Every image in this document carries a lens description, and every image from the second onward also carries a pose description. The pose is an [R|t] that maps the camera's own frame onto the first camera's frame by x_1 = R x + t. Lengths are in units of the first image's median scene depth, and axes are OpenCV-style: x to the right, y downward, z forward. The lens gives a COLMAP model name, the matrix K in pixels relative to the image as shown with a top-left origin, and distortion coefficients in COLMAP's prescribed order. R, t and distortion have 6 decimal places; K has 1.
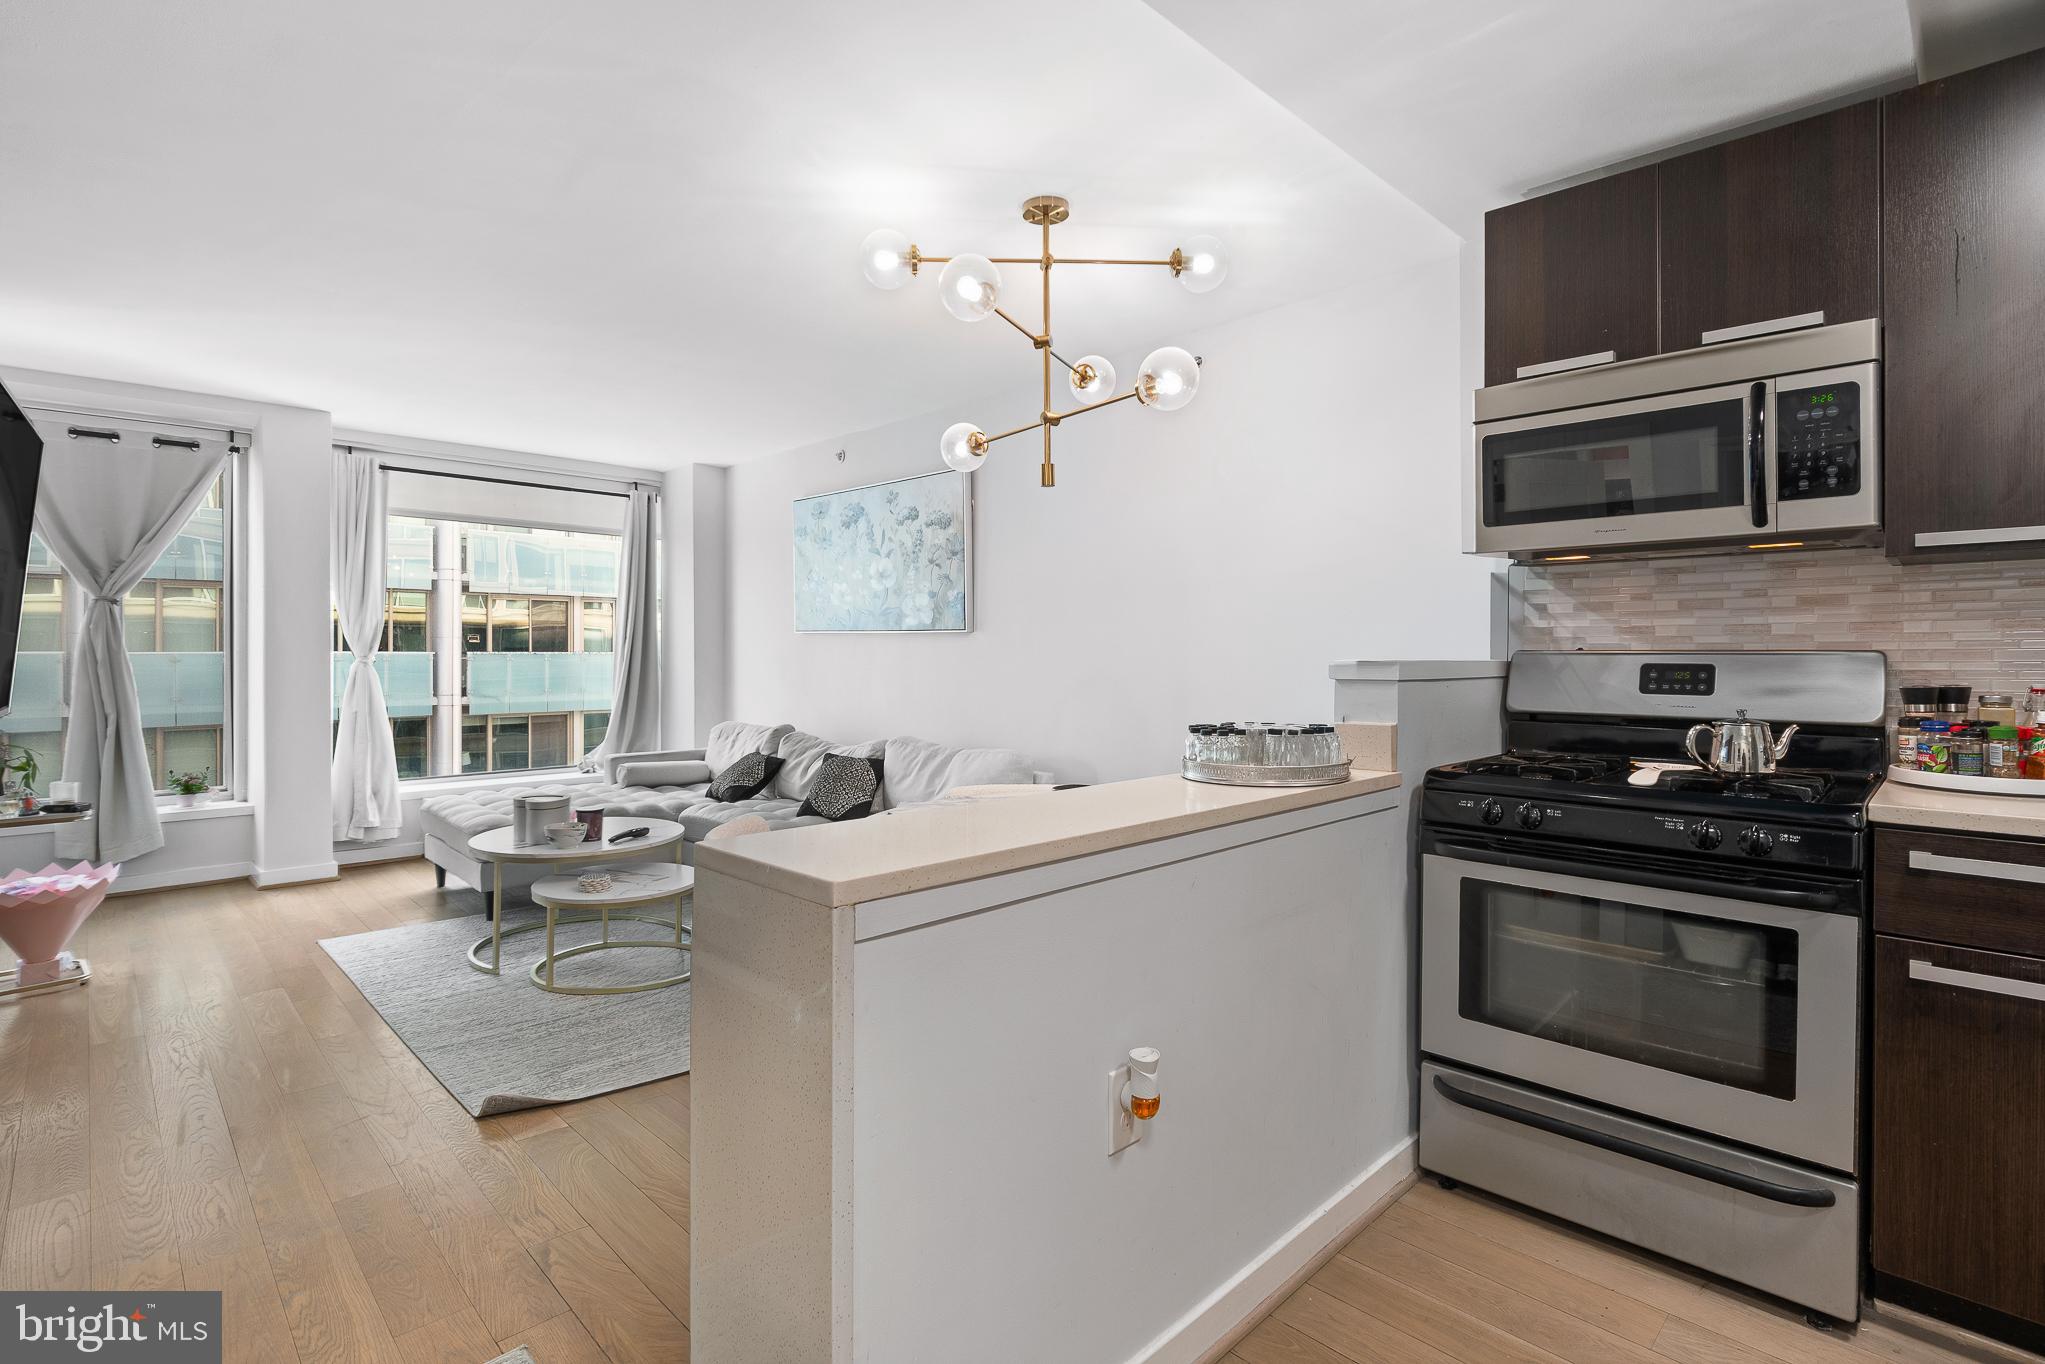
lens RADIAL K [[942.6, 0, 1019.9], [0, 942.6, 676.6], [0, 0, 1]] dist [-0.001545, -0.000838]
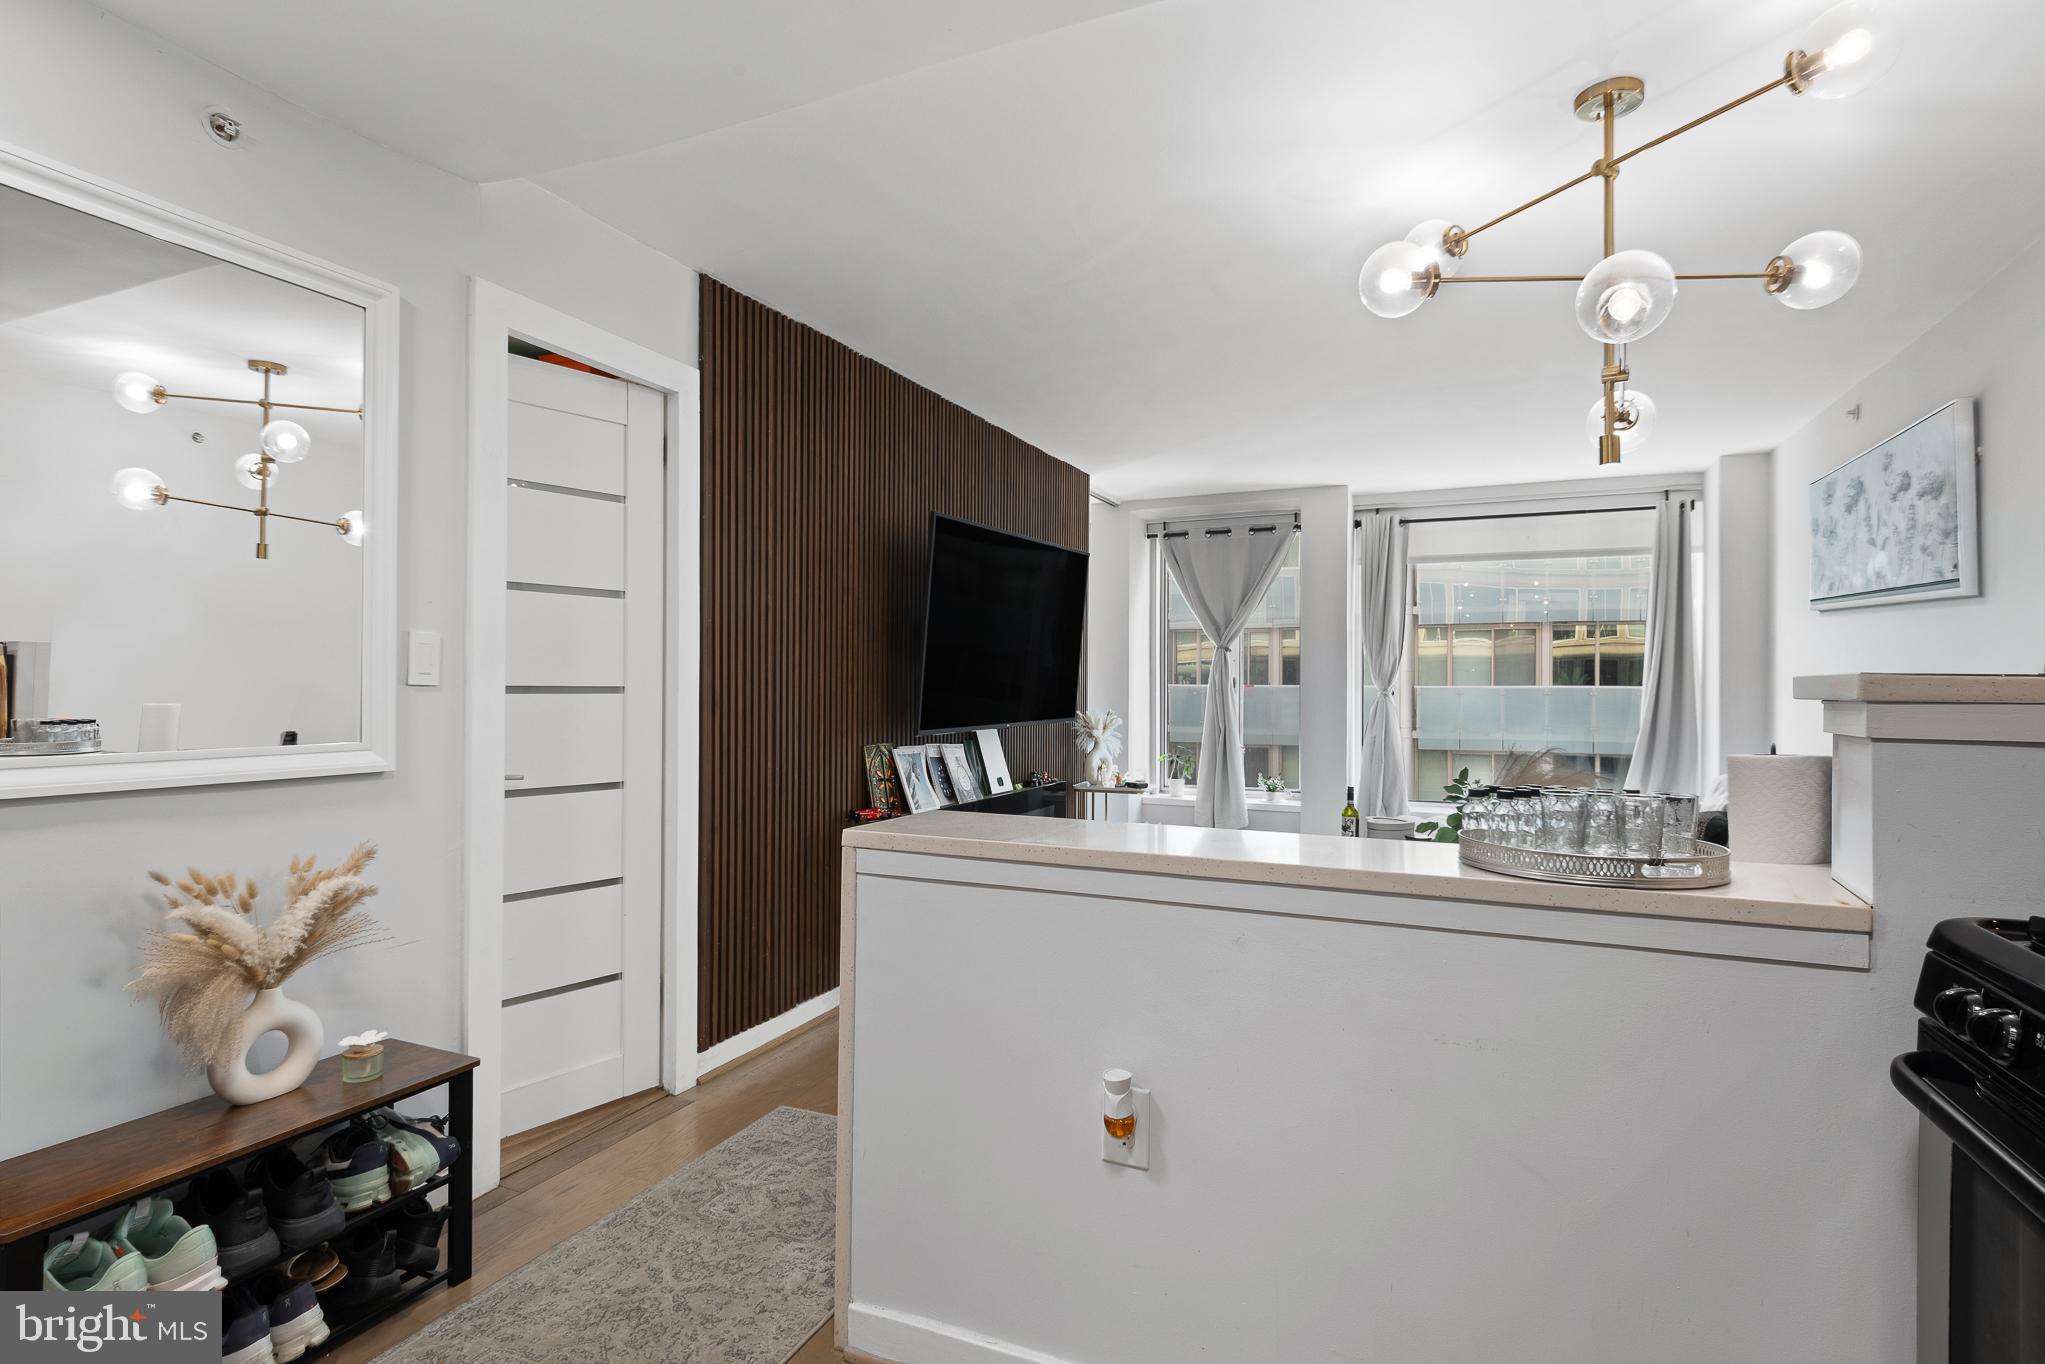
lens RADIAL K [[1025.5, 0, 1018.5], [0, 1025.5, 681.1], [0, 0, 1]] dist [-0.002584, -0.000781]
pose [[0.359944, -0.000784, -0.932974, 0.329390], [-0.029735, 0.999482, -0.012312, -0.002552], [0.932500, 0.032173, 0.359734, 0.146159]]
